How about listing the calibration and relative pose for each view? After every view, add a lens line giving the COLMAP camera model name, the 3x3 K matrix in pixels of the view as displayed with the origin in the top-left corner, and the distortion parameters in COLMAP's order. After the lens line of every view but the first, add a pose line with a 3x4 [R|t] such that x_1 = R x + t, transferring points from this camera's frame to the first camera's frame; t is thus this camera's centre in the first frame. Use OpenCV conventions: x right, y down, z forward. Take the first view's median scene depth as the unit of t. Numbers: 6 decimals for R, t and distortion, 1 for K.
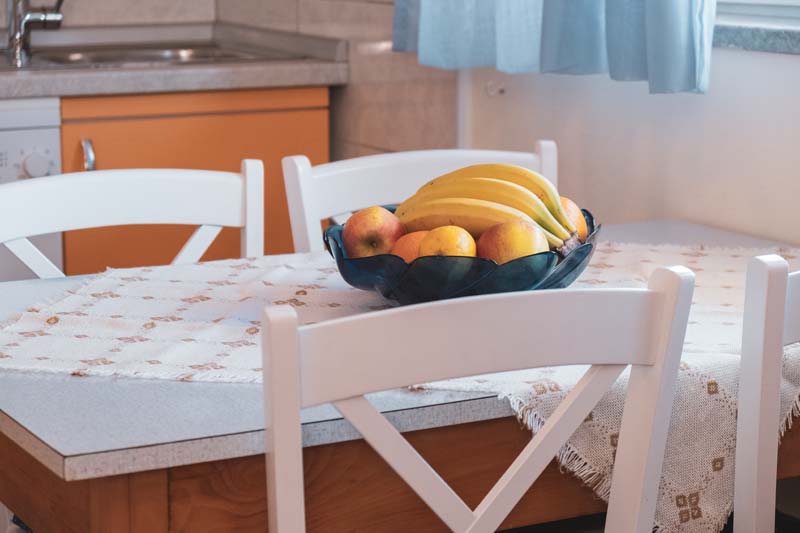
lens RADIAL K [[1916.3, 0, 405.8], [0, 1916.3, 266.3], [0, 0, 1]] dist [-0.022899, 0.000000]
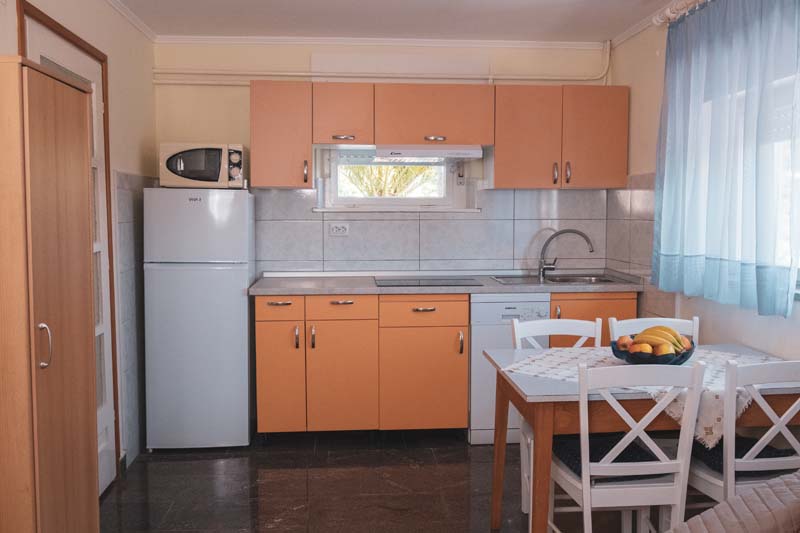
lens RADIAL K [[718.2, 0, 400.3], [0, 718.2, 260.3], [0, 0, 1]] dist [-0.023714, 0.023994]
pose [[0.910459, 0.027940, -0.412654, 0.148156], [-0.069621, 0.993832, -0.086318, -0.027308], [0.407697, 0.107318, 0.906789, -0.388343]]
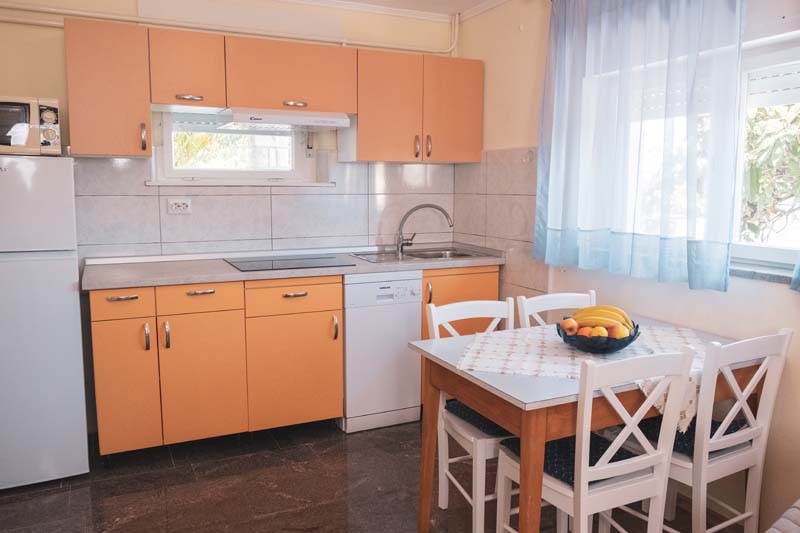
lens RADIAL K [[627.2, 0, 392.3], [0, 627.2, 268.3], [0, 0, 1]] dist [-0.024813, 0.007743]
pose [[0.998725, 0.008559, -0.049741, -0.274899], [-0.010556, 0.999142, -0.040035, -0.072290], [0.049356, 0.040510, 0.997959, -0.107223]]
